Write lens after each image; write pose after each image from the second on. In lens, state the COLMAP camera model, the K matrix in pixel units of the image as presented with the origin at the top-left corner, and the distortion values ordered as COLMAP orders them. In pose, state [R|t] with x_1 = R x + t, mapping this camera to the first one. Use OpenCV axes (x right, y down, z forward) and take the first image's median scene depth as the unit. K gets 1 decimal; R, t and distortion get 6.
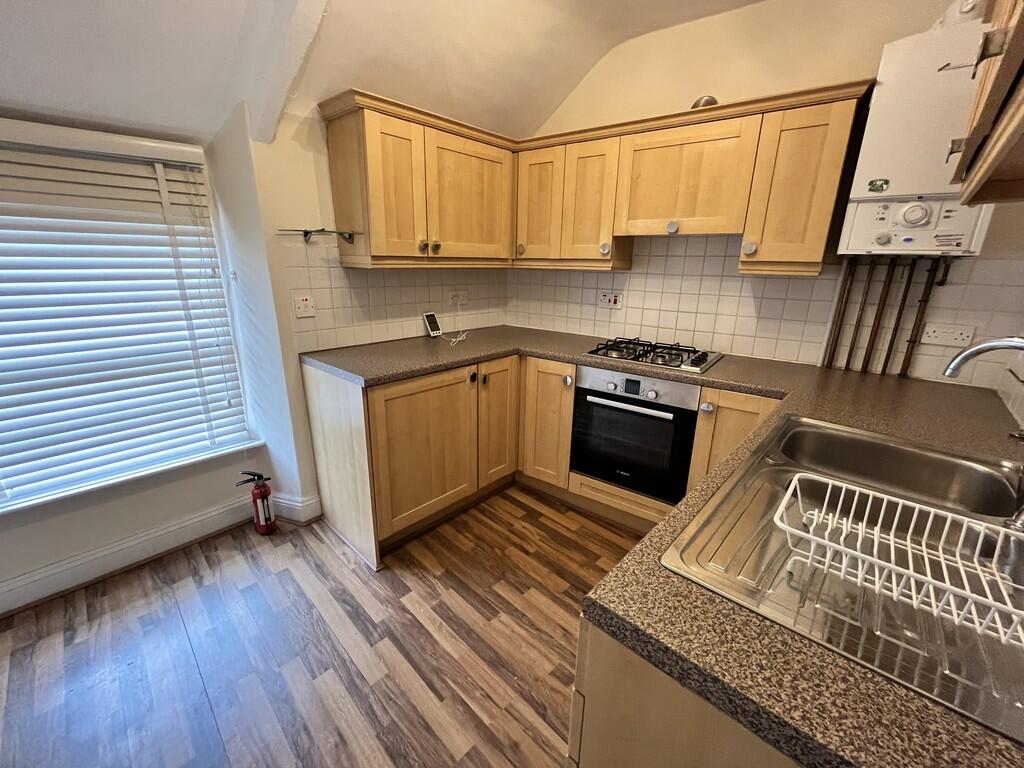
lens RADIAL K [[410.5, 0, 510.2], [0, 410.5, 379.4], [0, 0, 1]] dist [-0.000069, -0.000420]
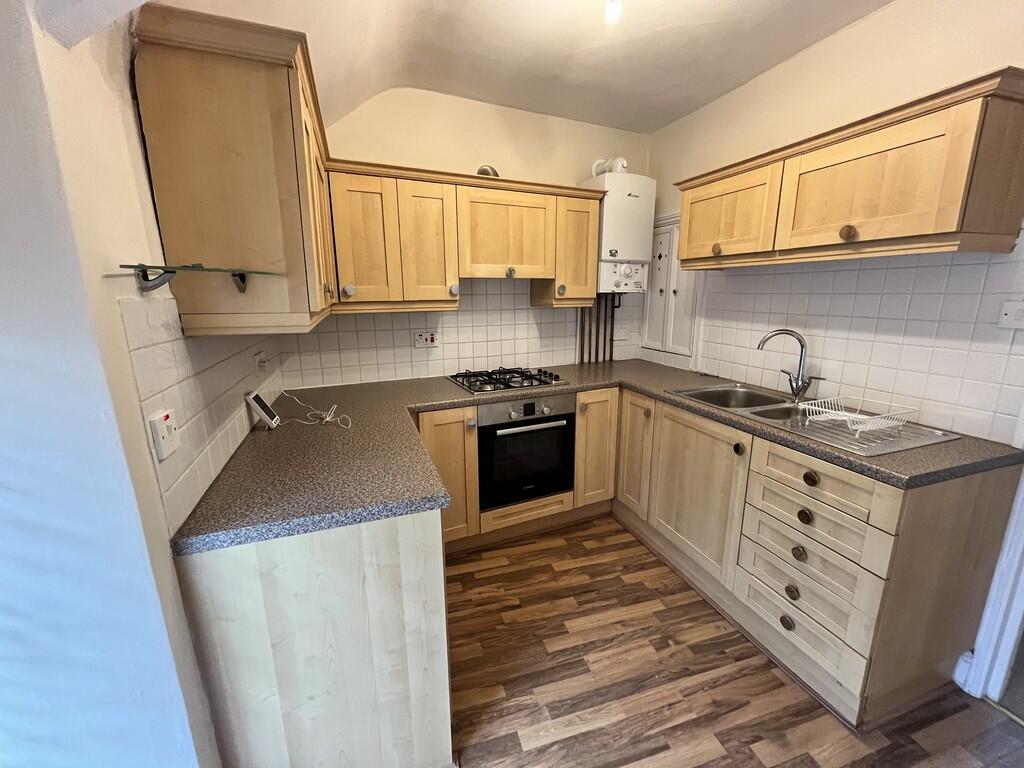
lens RADIAL K [[410.5, 0, 510.5], [0, 410.5, 381.9], [0, 0, 1]] dist [-0.000069, -0.000420]
pose [[0.484291, -0.208971, 0.849584, -0.711418], [0.256960, 0.962204, 0.090197, -0.179650], [-0.836321, 0.174628, 0.519684, 0.458020]]
